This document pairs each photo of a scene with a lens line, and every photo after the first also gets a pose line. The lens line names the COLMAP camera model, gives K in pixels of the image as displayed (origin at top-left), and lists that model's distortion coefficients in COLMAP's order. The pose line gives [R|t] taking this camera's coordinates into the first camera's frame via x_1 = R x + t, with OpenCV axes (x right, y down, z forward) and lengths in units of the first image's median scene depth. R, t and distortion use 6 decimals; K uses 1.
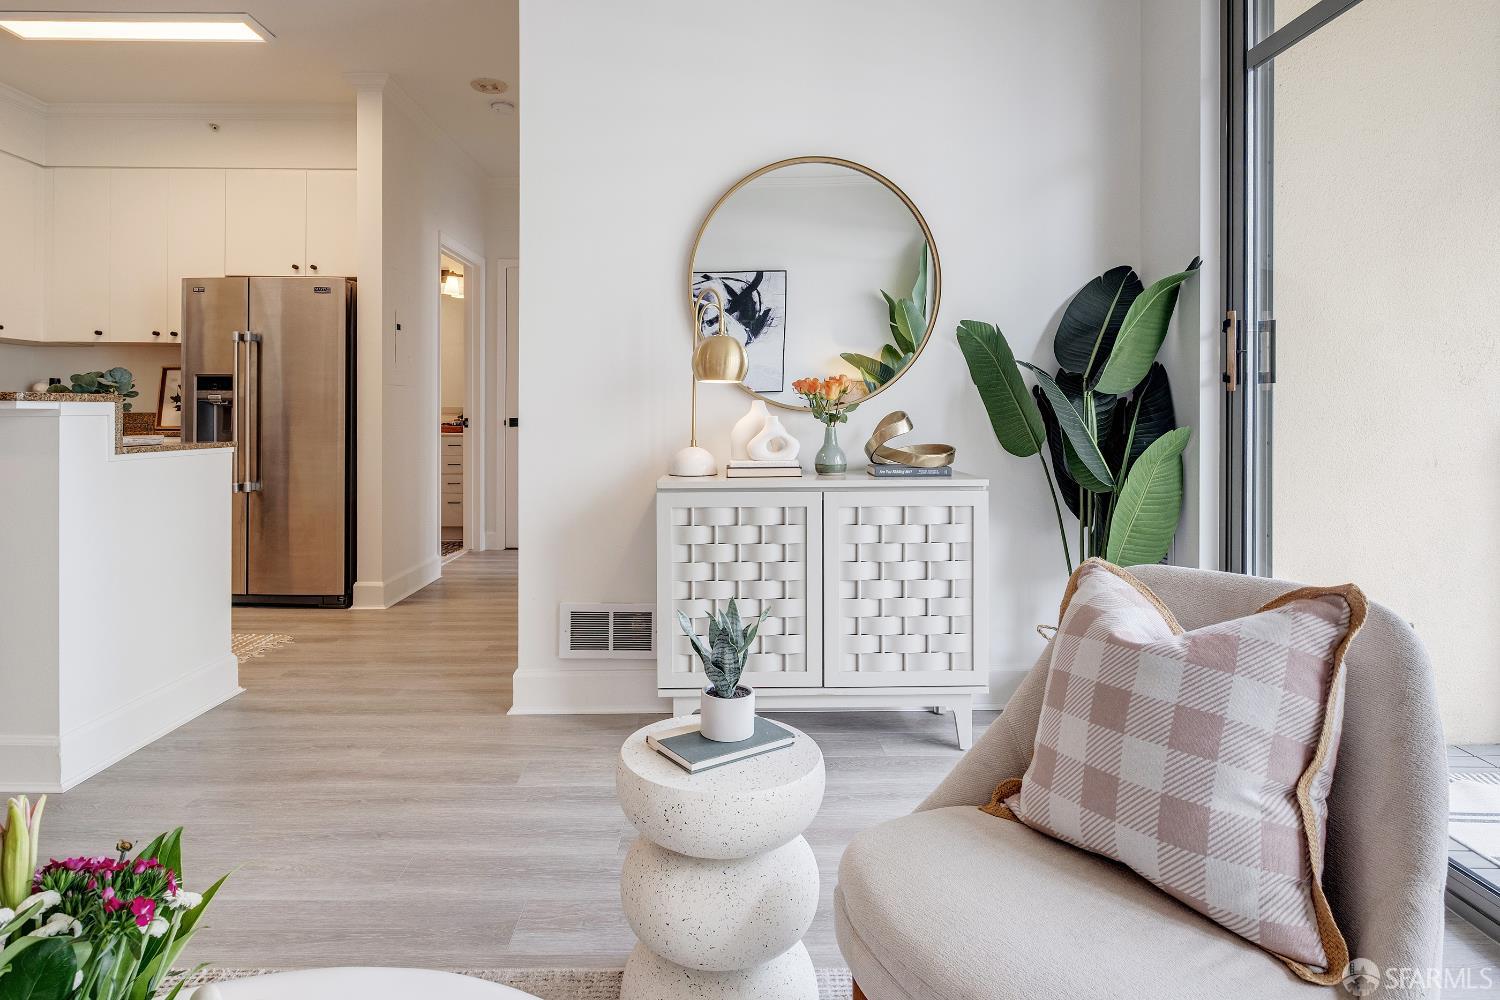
lens RADIAL K [[839.1, 0, 725.6], [0, 839.1, 414.4], [0, 0, 1]] dist [-0.001831, -0.001082]
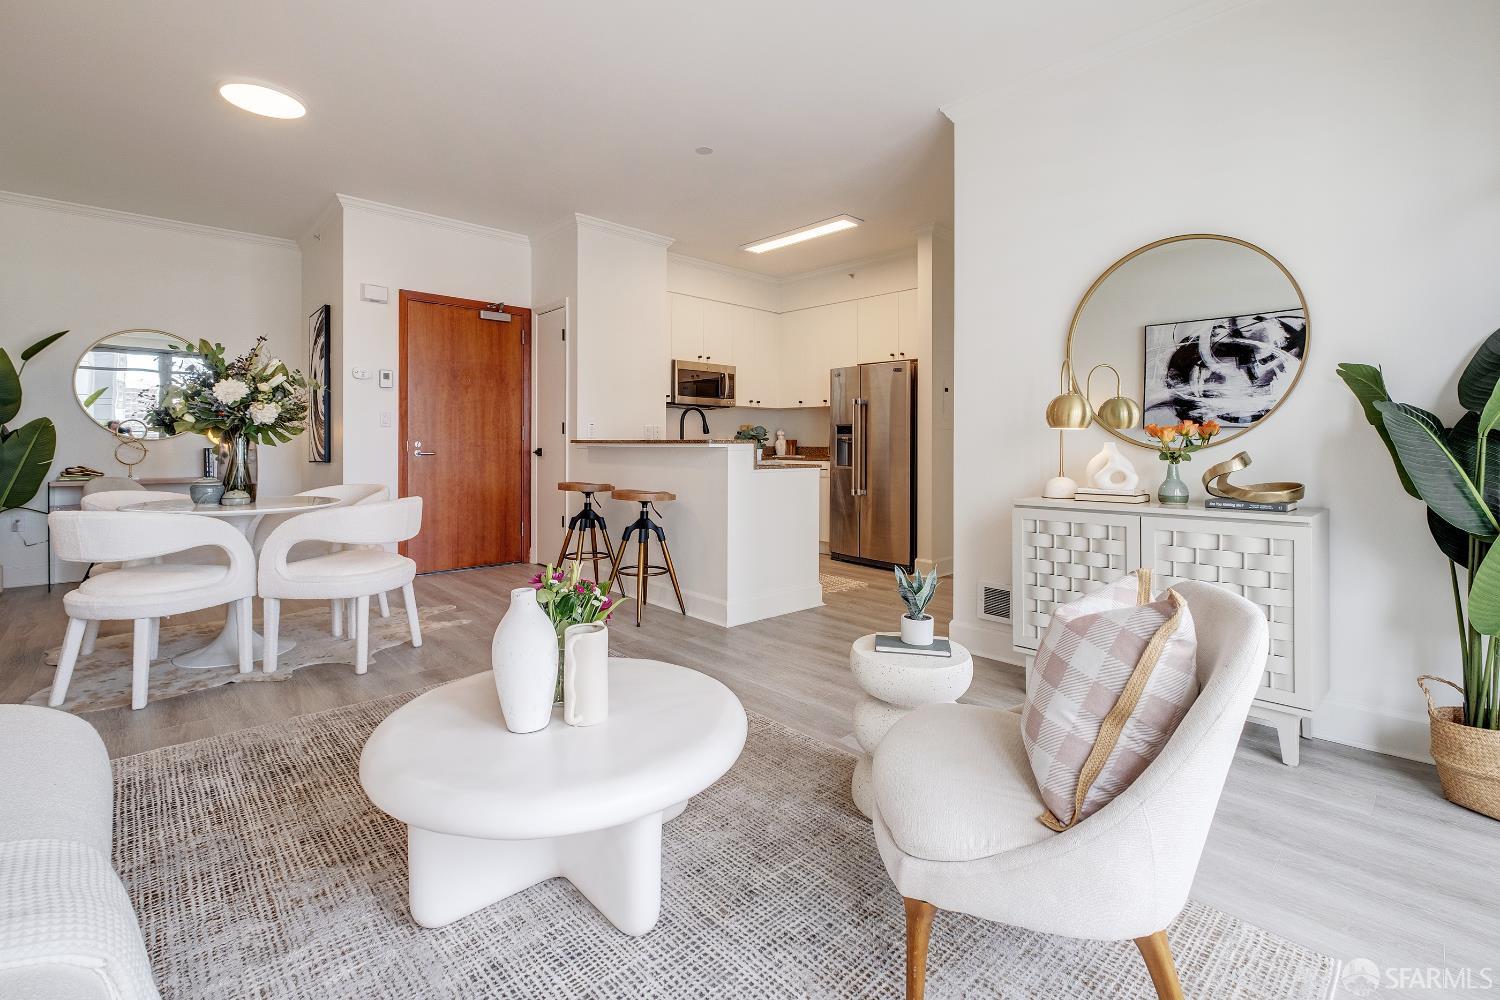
lens RADIAL K [[671.1, 0, 754.8], [0, 671.1, 447.5], [0, 0, 1]] dist [-0.003565, -0.000146]
pose [[0.681519, 0.004805, -0.731785, 0.389981], [-0.001760, 0.999986, 0.004926, -0.011859], [0.731798, -0.002069, 0.681518, -0.083649]]
